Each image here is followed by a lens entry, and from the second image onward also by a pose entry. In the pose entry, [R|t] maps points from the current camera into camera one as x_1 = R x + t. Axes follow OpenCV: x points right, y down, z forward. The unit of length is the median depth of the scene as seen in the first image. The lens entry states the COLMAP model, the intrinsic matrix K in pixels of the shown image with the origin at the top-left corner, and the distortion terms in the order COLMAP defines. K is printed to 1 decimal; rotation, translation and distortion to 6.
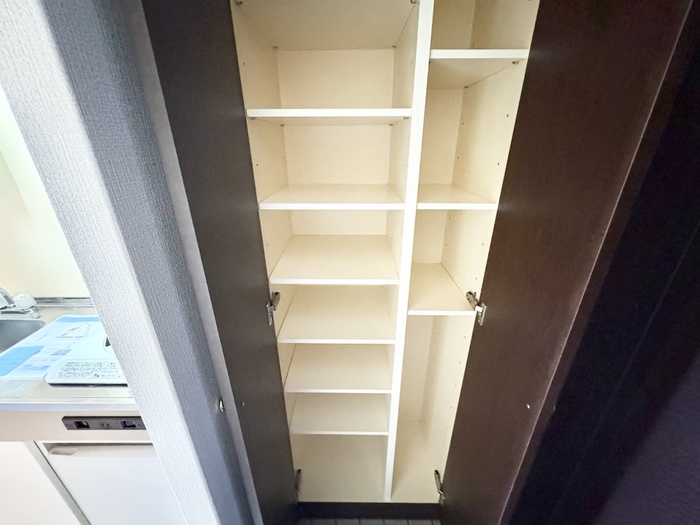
lens RADIAL K [[278.4, 0, 350.7], [0, 278.4, 263.4], [0, 0, 1]] dist [-0.000932, -0.000067]
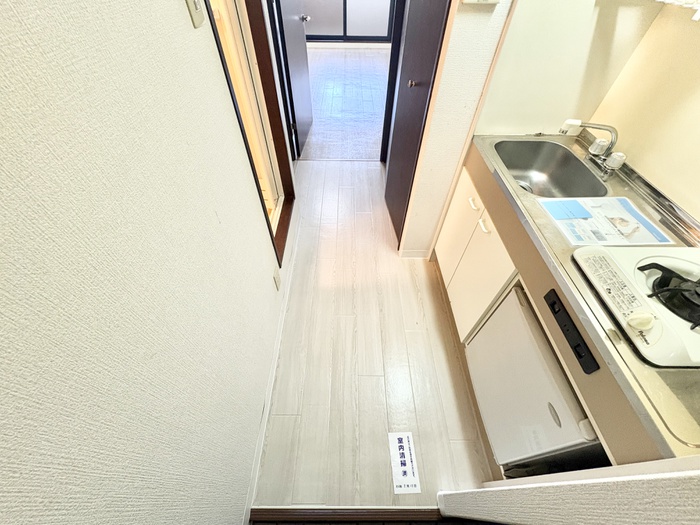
lens RADIAL K [[278.4, 0, 351.0], [0, 278.4, 263.3], [0, 0, 1]] dist [-0.000932, -0.000067]
pose [[0.010347, 0.767494, -0.640972, -0.373185], [-0.401963, 0.590128, 0.700125, 0.050013], [0.915598, 0.250403, 0.314610, -0.065559]]
